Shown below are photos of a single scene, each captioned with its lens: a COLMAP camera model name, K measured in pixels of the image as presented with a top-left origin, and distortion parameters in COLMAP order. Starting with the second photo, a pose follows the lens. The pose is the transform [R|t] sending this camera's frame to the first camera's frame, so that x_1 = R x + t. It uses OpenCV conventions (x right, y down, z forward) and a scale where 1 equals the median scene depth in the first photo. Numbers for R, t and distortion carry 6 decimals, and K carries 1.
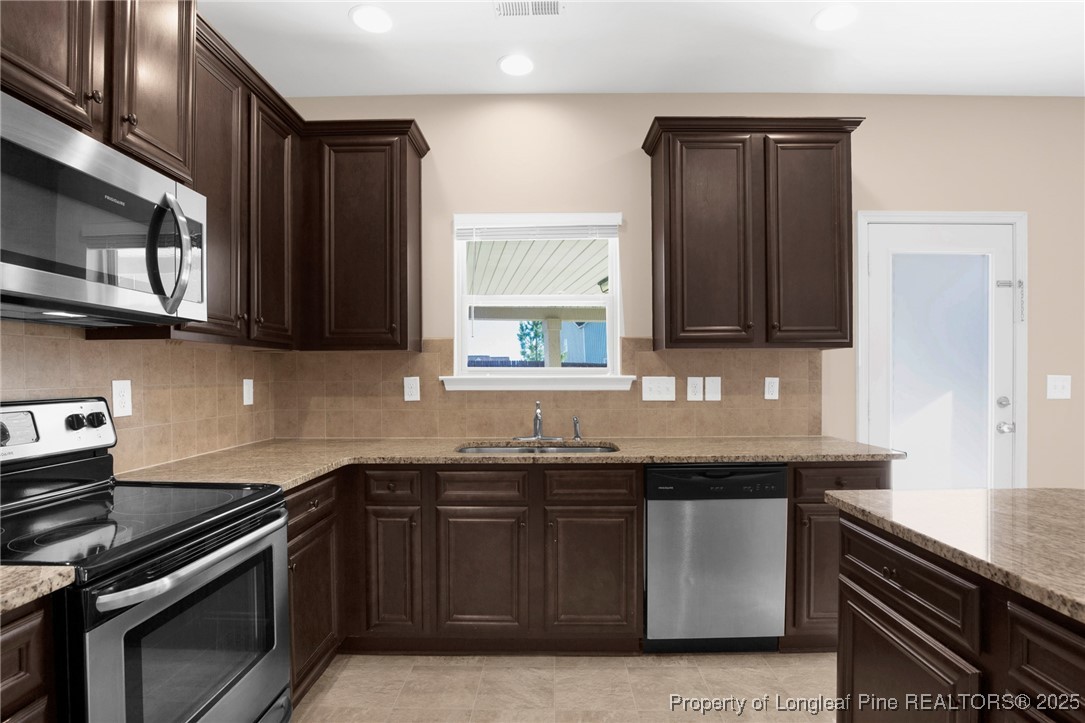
lens RADIAL K [[547.5, 0, 544.6], [0, 547.5, 375.2], [0, 0, 1]] dist [-0.001533, -0.000183]
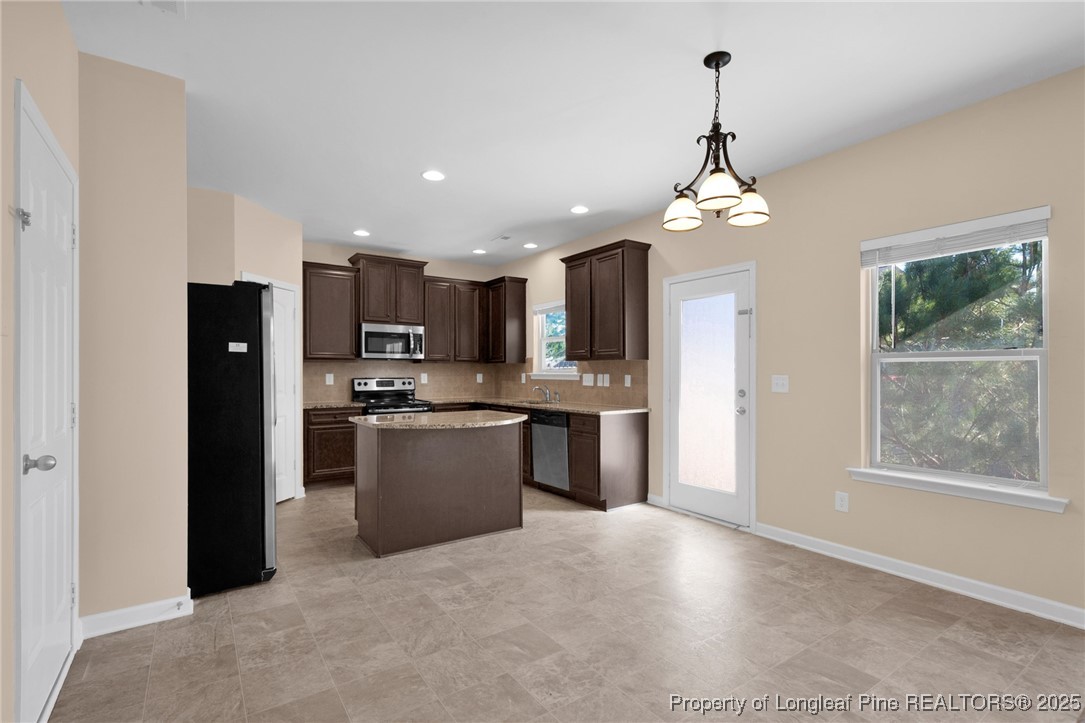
lens RADIAL K [[499.3, 0, 553.3], [0, 499.3, 370.9], [0, 0, 1]] dist [0.000730, -0.000025]
pose [[0.585636, 0.002266, -0.810571, 1.633808], [-0.002827, 0.999996, 0.000753, -0.009642], [0.810570, 0.001851, 0.585639, -0.190029]]
